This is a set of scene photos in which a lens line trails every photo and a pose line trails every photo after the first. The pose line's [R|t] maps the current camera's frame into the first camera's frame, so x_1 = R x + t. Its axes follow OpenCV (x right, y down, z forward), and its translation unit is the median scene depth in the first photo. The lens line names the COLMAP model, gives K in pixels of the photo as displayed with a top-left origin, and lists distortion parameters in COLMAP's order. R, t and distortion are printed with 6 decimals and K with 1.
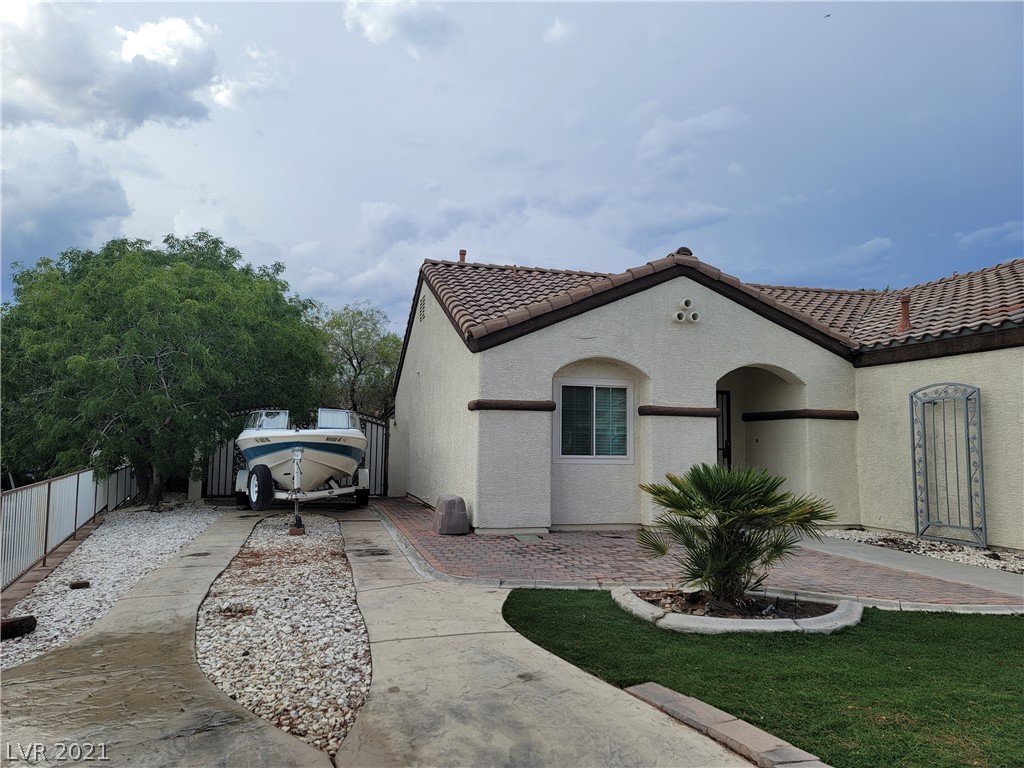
lens RADIAL K [[756.7, 0, 502.0], [0, 756.7, 377.4], [0, 0, 1]] dist [0.069647, -0.024106]
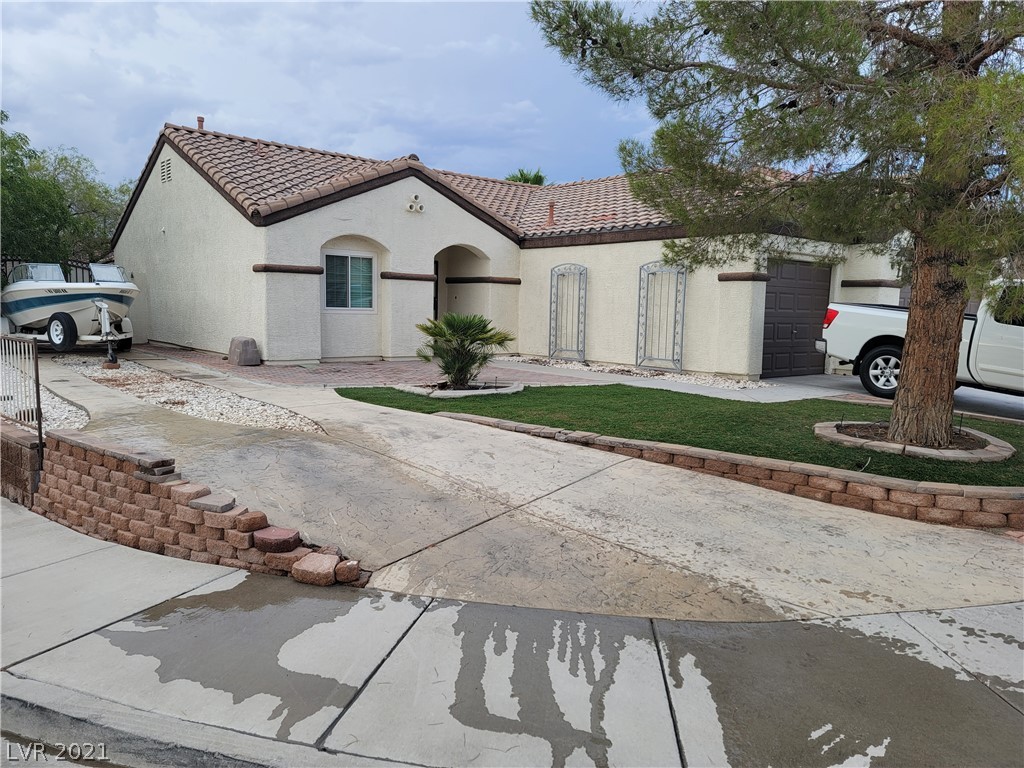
lens RADIAL K [[756.7, 0, 520.6], [0, 756.7, 387.3], [0, 0, 1]] dist [0.069647, -0.024106]
pose [[0.900006, -0.041470, 0.433901, -0.202042], [-0.048653, 0.979685, 0.194550, -0.038009], [-0.433155, -0.196206, 0.879705, -0.371509]]
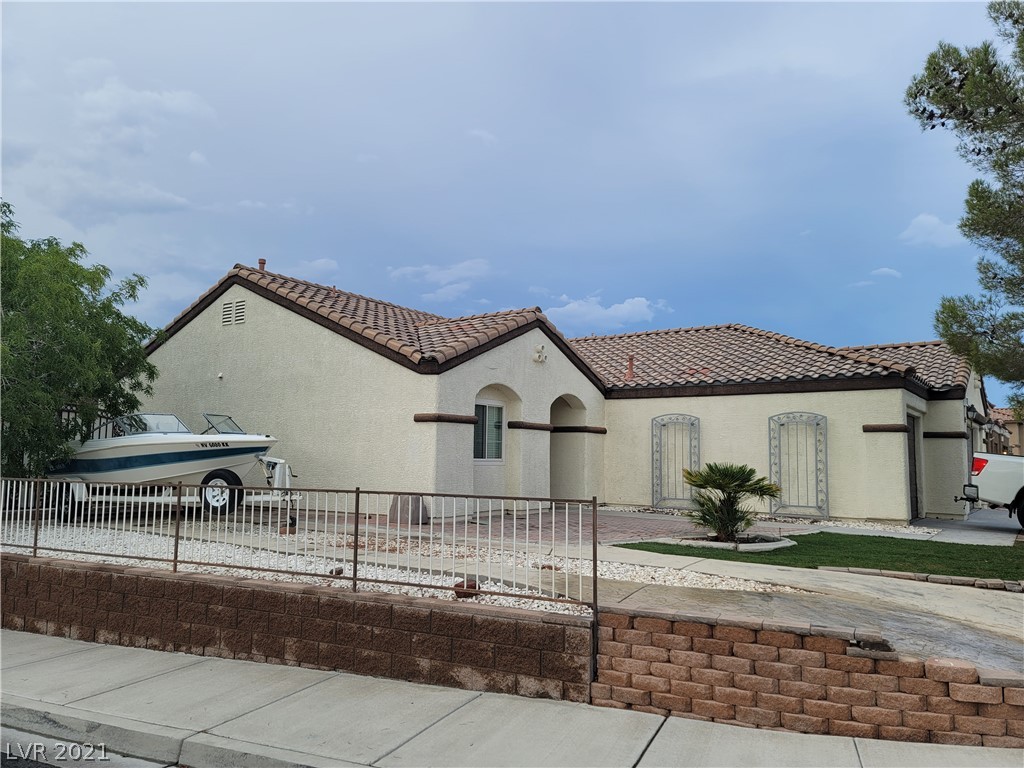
lens RADIAL K [[756.7, 0, 520.6], [0, 756.7, 389.2], [0, 0, 1]] dist [0.069647, -0.024106]
pose [[0.752001, 0.055772, 0.656798, -0.689624], [-0.063237, 0.997922, -0.012336, -0.003381], [-0.656121, -0.032257, 0.753966, -0.014244]]
